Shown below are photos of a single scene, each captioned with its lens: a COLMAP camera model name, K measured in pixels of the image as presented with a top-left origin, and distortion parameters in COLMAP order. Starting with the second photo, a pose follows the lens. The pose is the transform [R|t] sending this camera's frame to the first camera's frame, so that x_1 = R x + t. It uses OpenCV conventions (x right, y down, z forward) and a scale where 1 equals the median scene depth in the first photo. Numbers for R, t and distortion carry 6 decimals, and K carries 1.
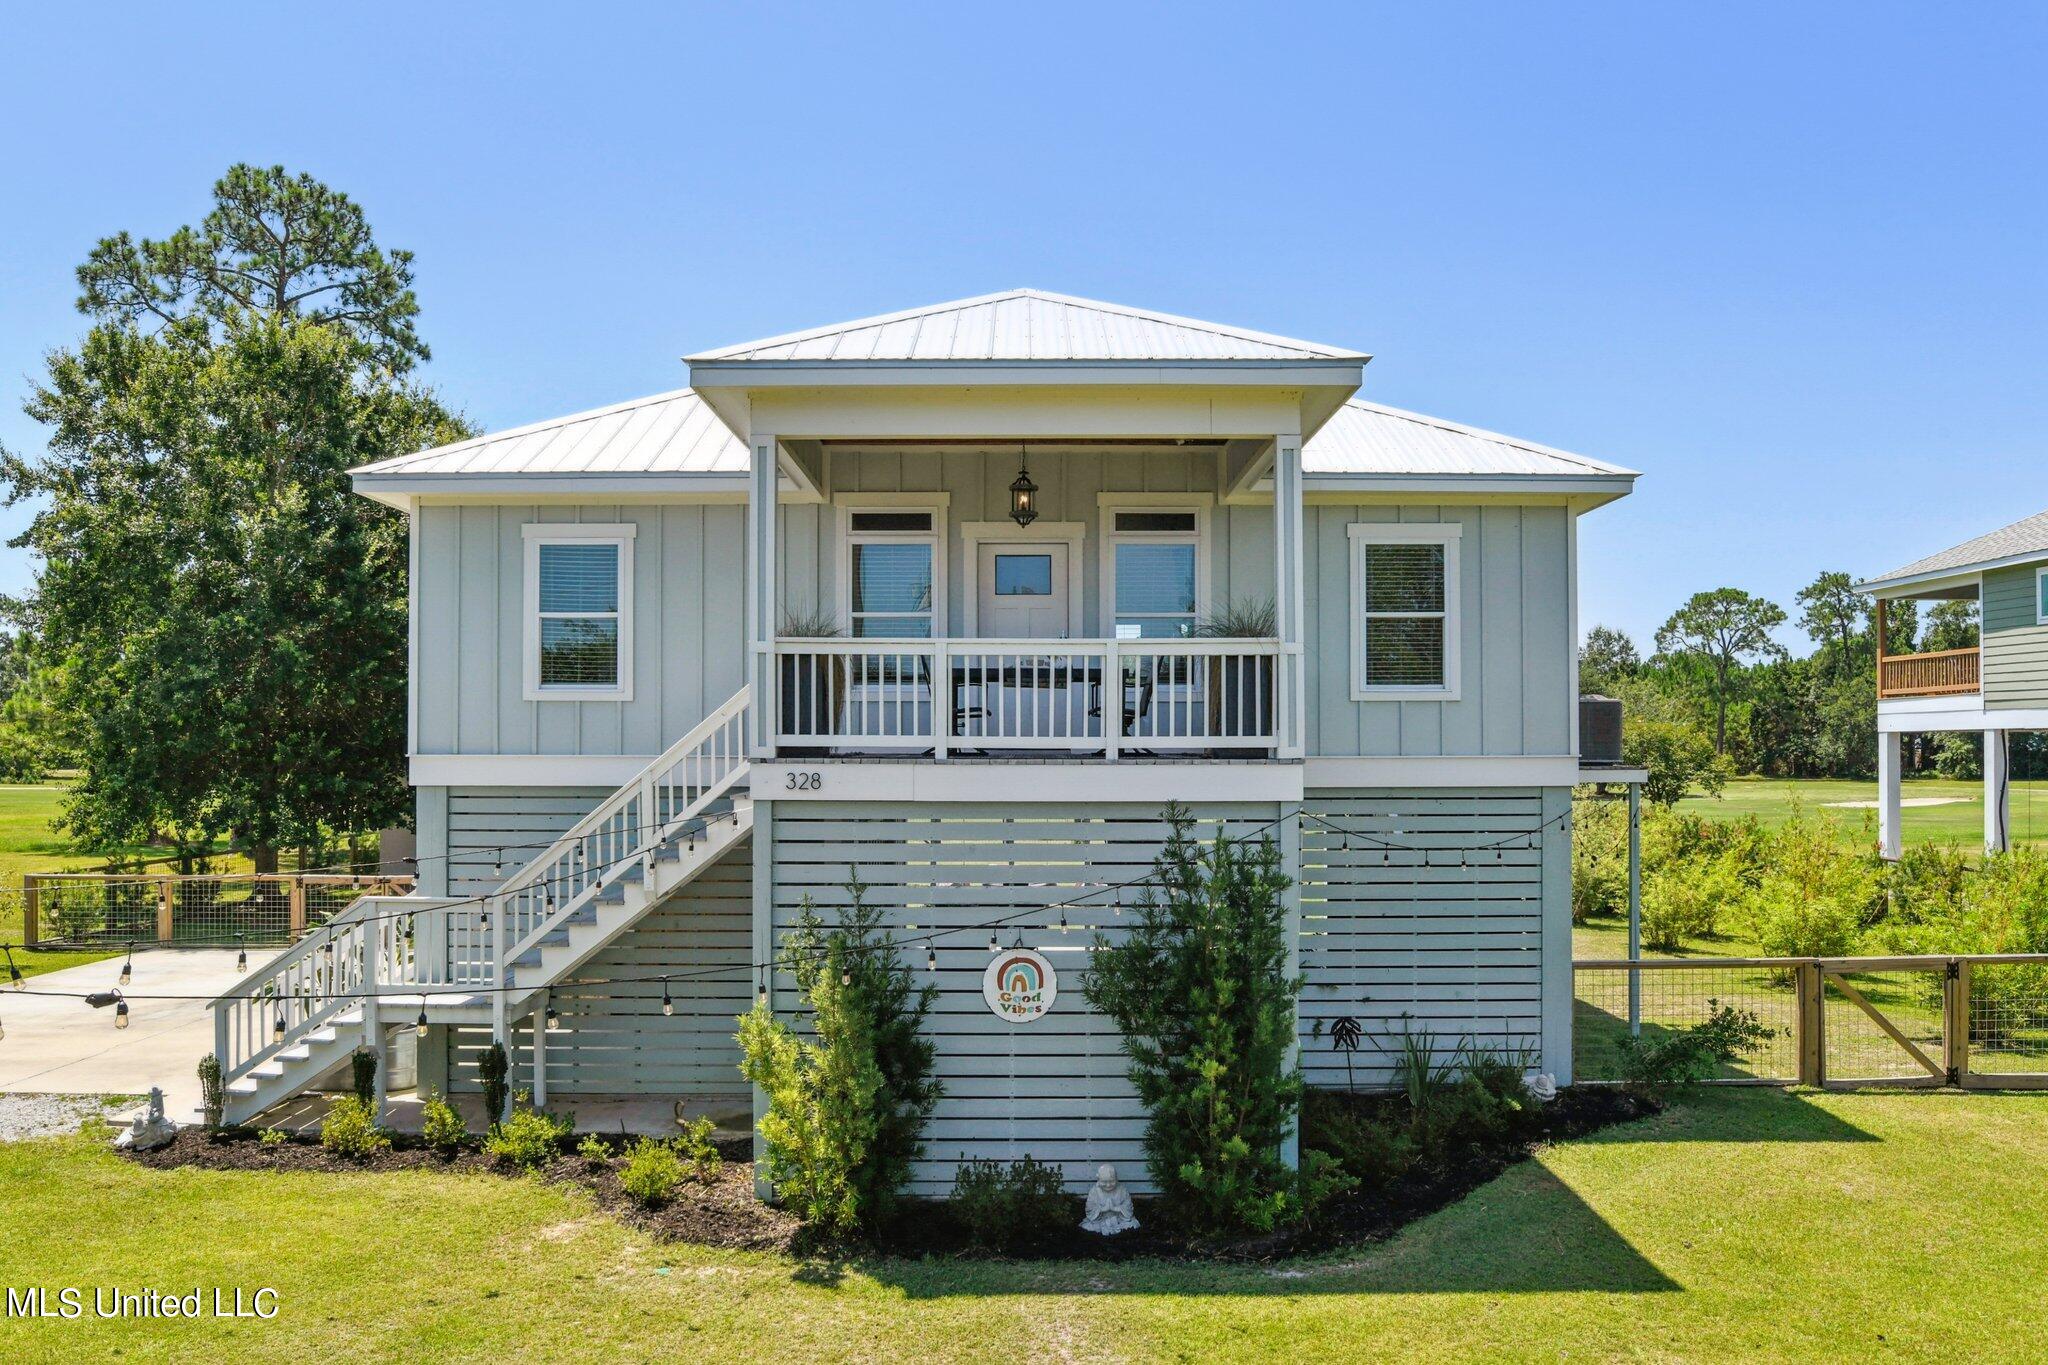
lens RADIAL K [[1443.7, 0, 1018.9], [0, 1443.7, 717.7], [0, 0, 1]] dist [-0.046049, -0.000189]
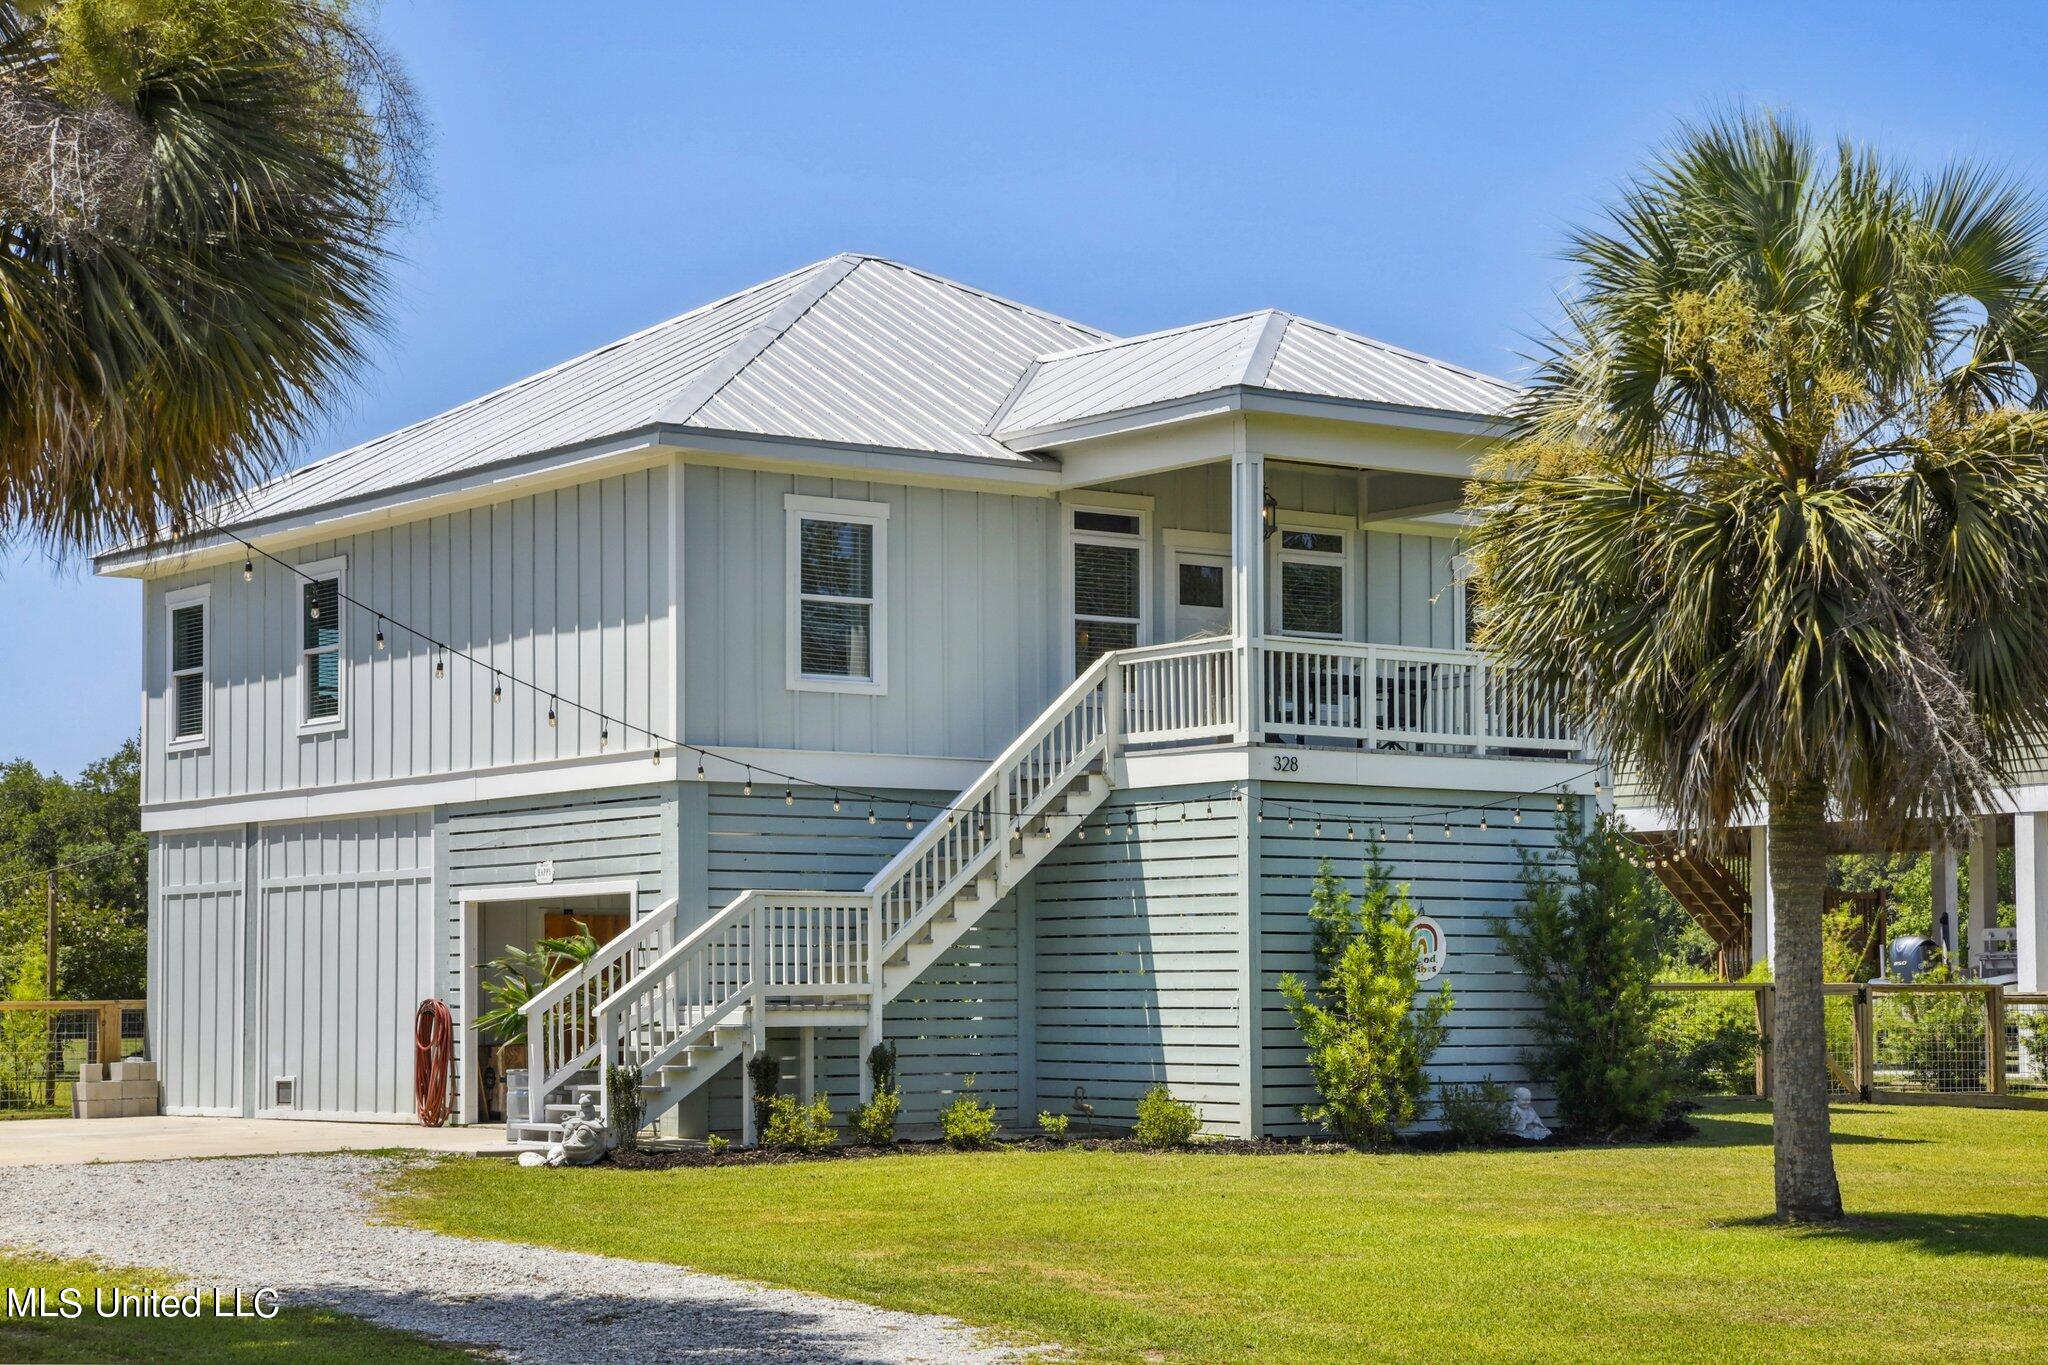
lens RADIAL K [[3631.9, 0, 1024.0], [0, 3631.9, 682.5], [0, 0, 1]] dist [0.302590, -0.037546]
pose [[0.802706, 0.046952, 0.594524, -1.999161], [-0.006414, 0.997518, -0.070118, 0.180334], [-0.596341, 0.052471, 0.801015, -1.158590]]
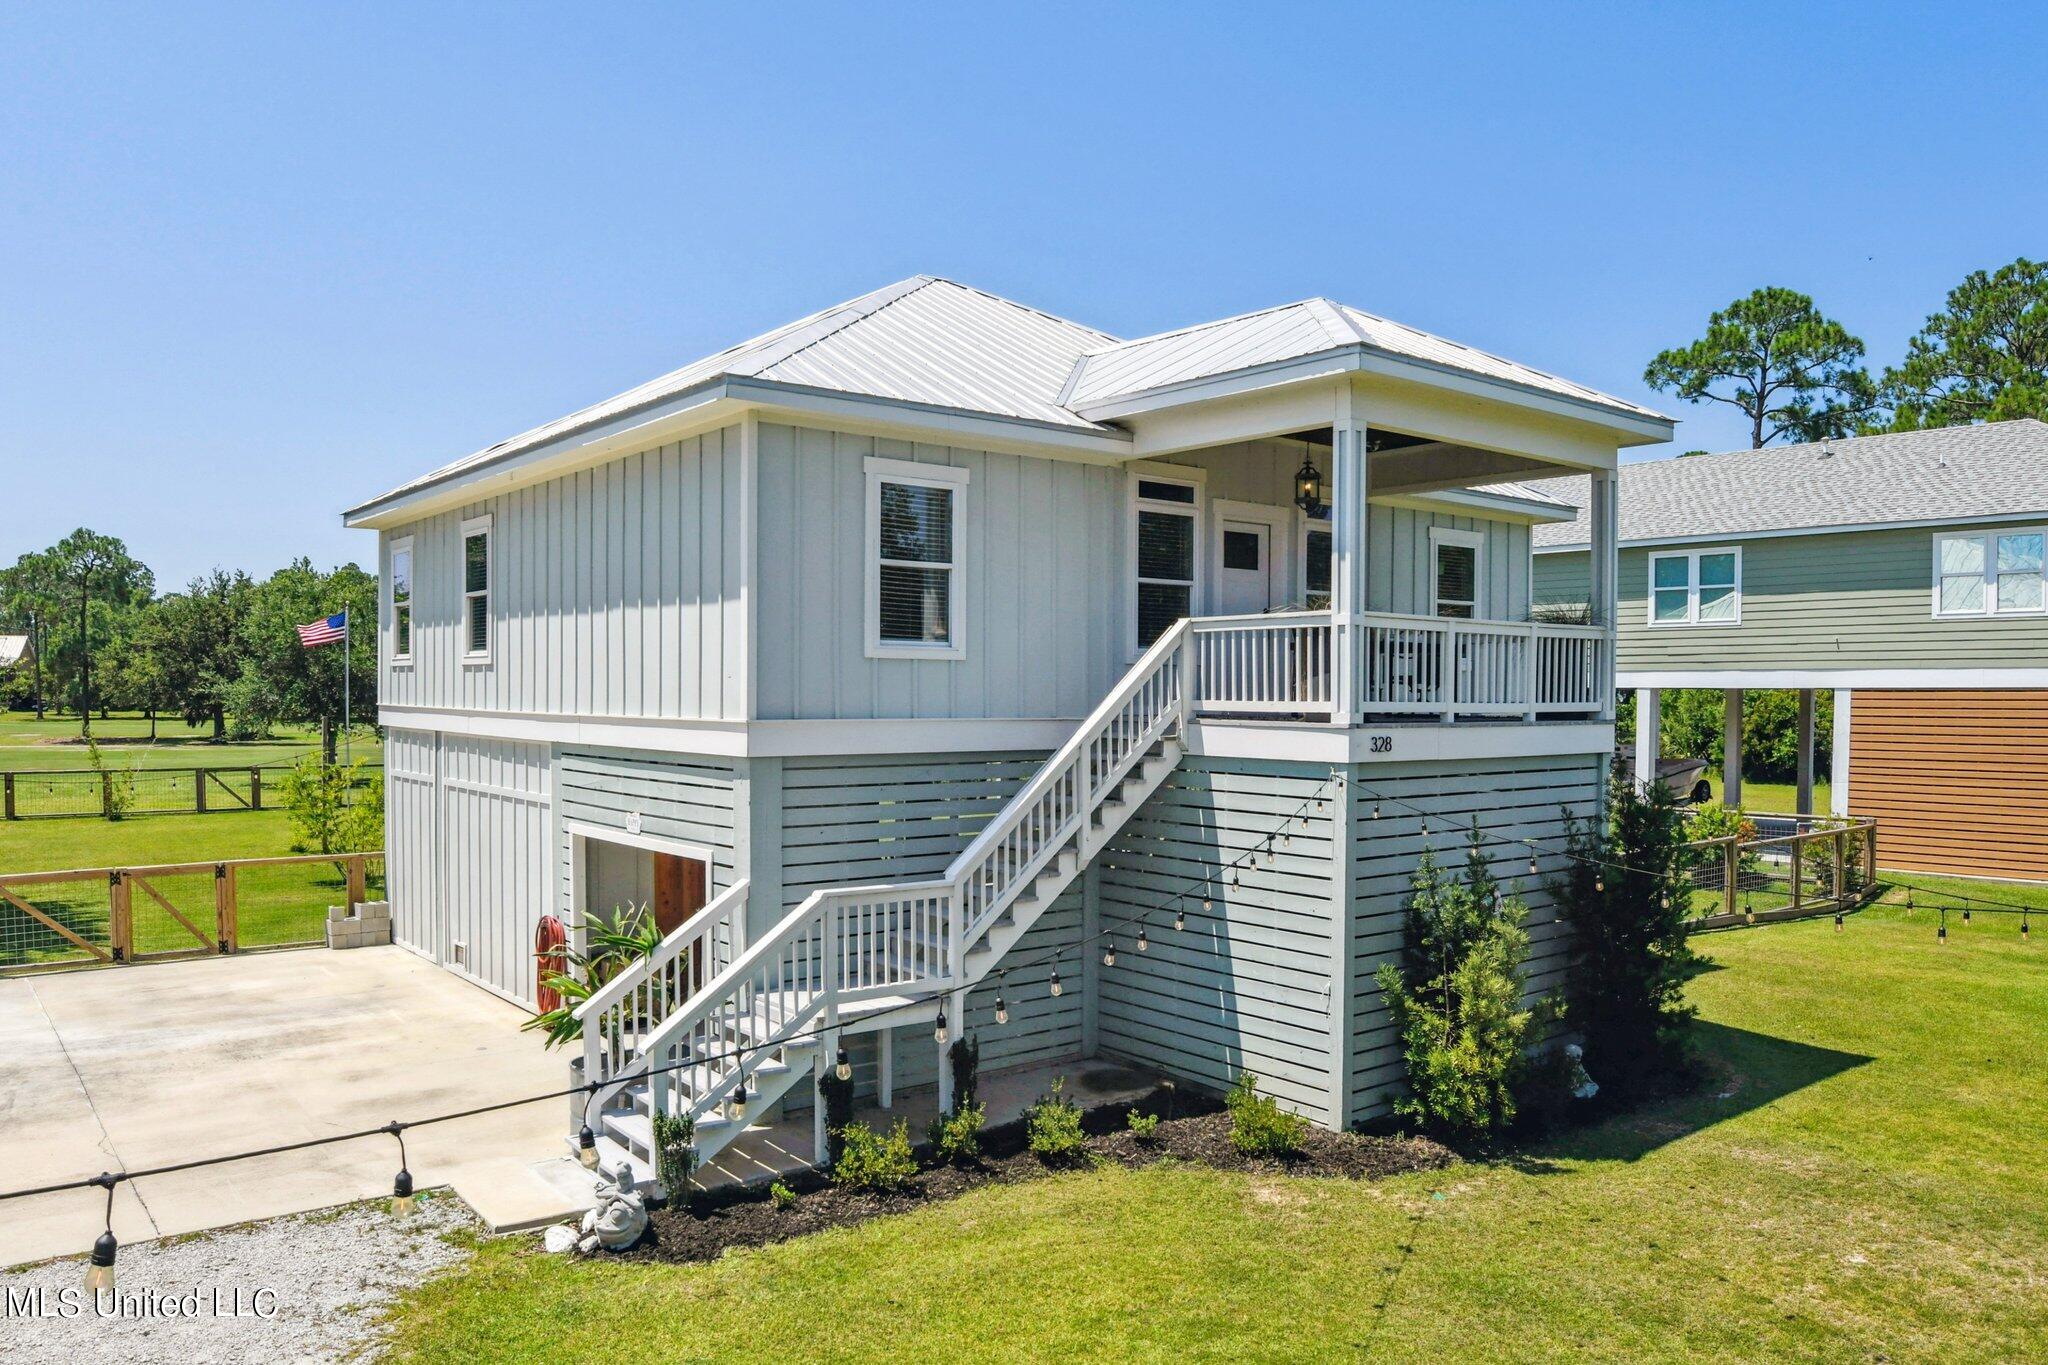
lens RADIAL K [[1461.3, 0, 1024.0], [0, 1461.3, 682.5], [0, 0, 1]] dist [-0.053871, -0.000321]
pose [[0.782039, 0.007398, 0.623186, -1.044094], [-0.017732, 0.999789, 0.010383, -0.009447], [-0.622978, -0.019170, 0.782005, 0.301813]]
